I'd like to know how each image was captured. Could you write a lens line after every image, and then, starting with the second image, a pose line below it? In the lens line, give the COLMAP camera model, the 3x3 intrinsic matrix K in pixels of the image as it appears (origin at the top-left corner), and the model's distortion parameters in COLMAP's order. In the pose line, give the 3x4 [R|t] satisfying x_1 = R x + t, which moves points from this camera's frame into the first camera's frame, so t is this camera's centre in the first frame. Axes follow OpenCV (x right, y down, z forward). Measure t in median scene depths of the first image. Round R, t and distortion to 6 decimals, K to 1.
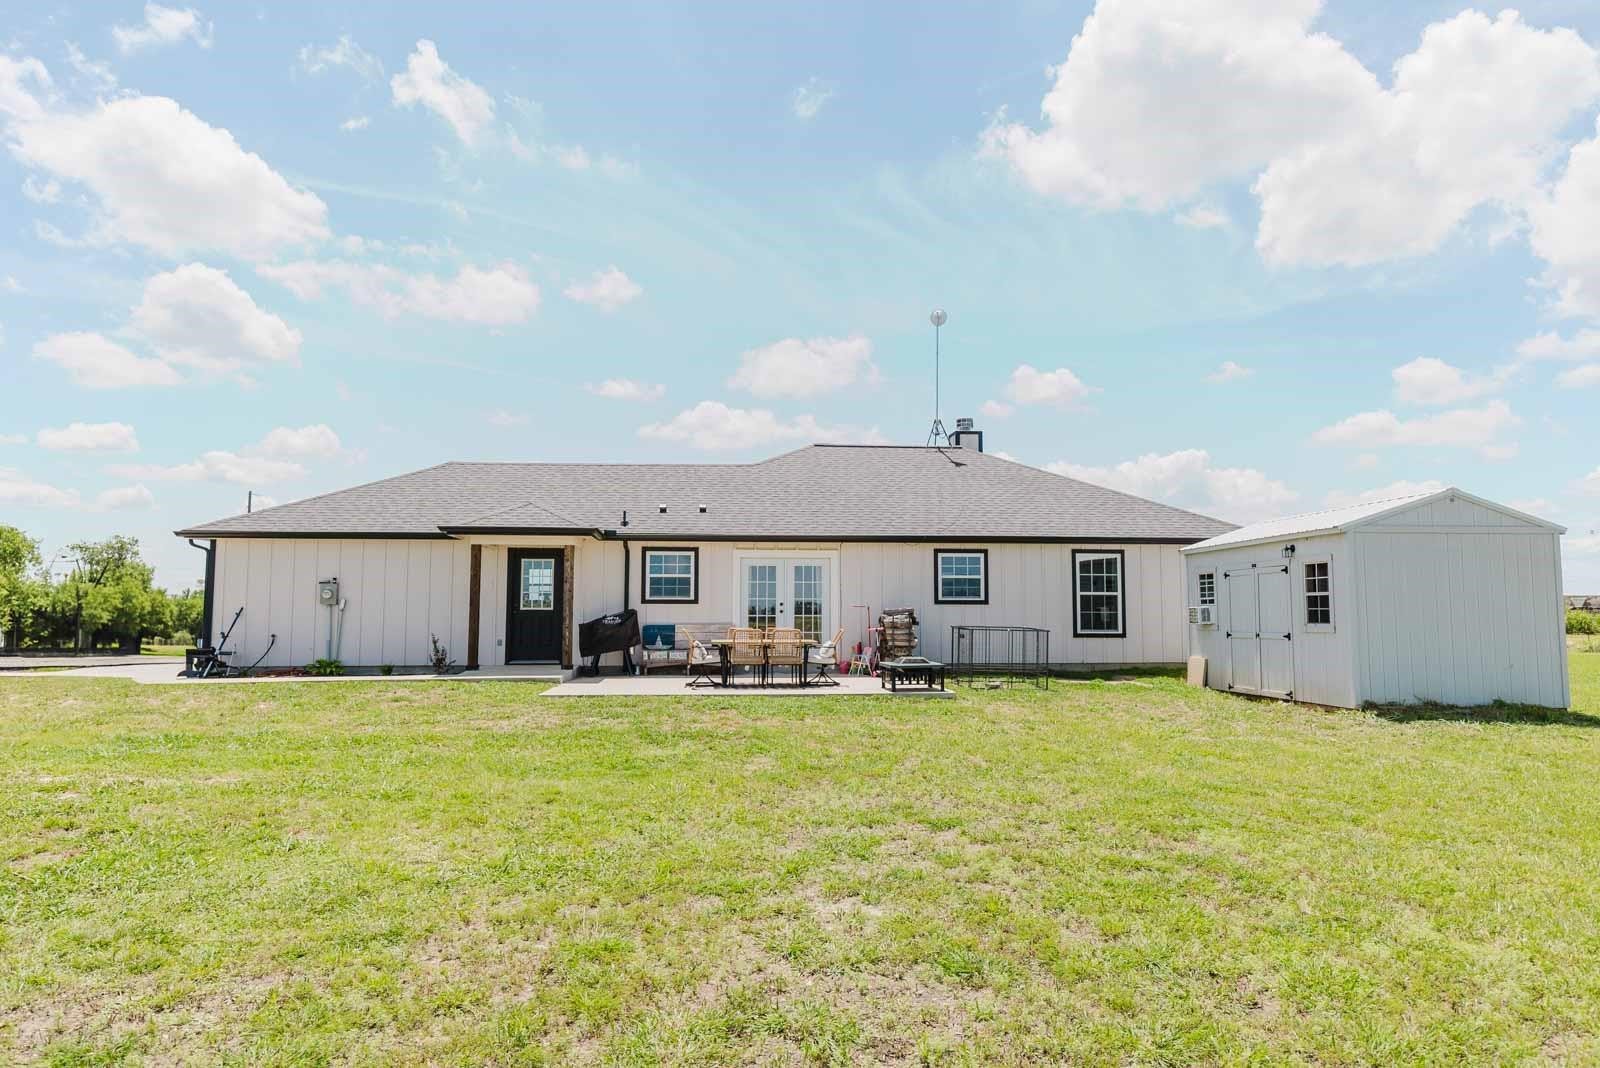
lens RADIAL K [[1065.0, 0, 799.8], [0, 1065.0, 541.6], [0, 0, 1]] dist [-0.005297, 0.000643]
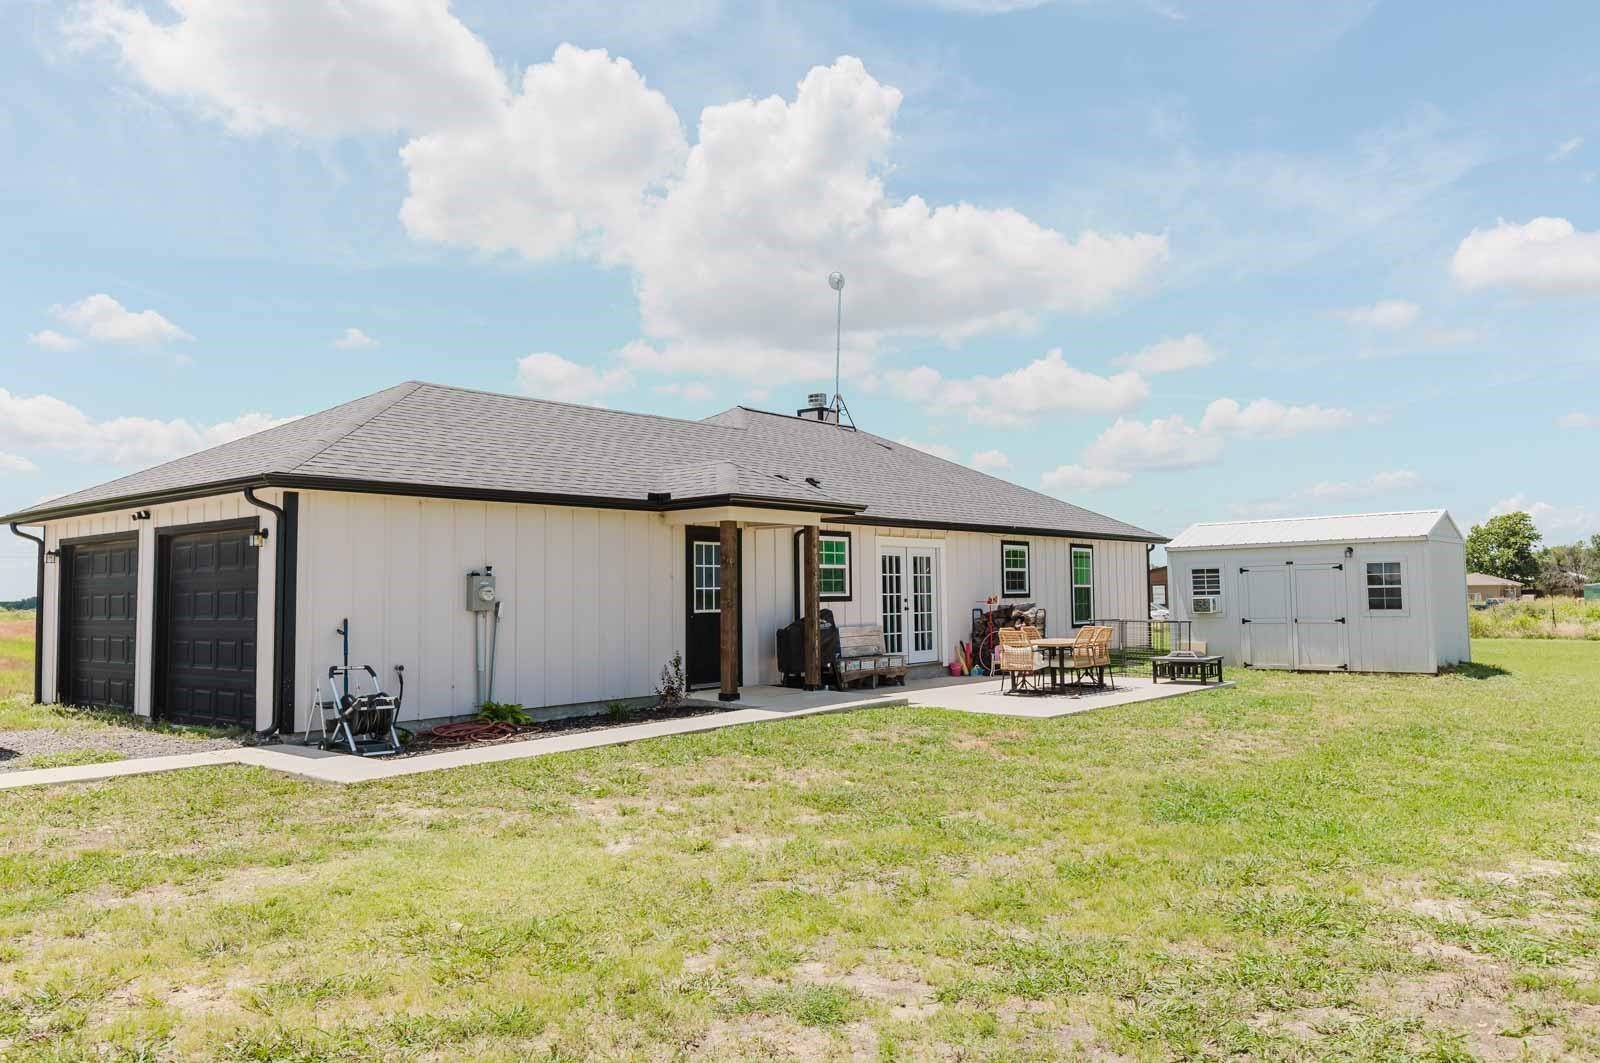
lens RADIAL K [[1140.8, 0, 800.2], [0, 1140.8, 518.4], [0, 0, 1]] dist [-0.051053, 0.002492]
pose [[0.697125, 0.036805, 0.716004, -0.743035], [-0.036632, 0.999206, -0.015697, 0.010479], [-0.716013, -0.015286, 0.697919, 0.419643]]
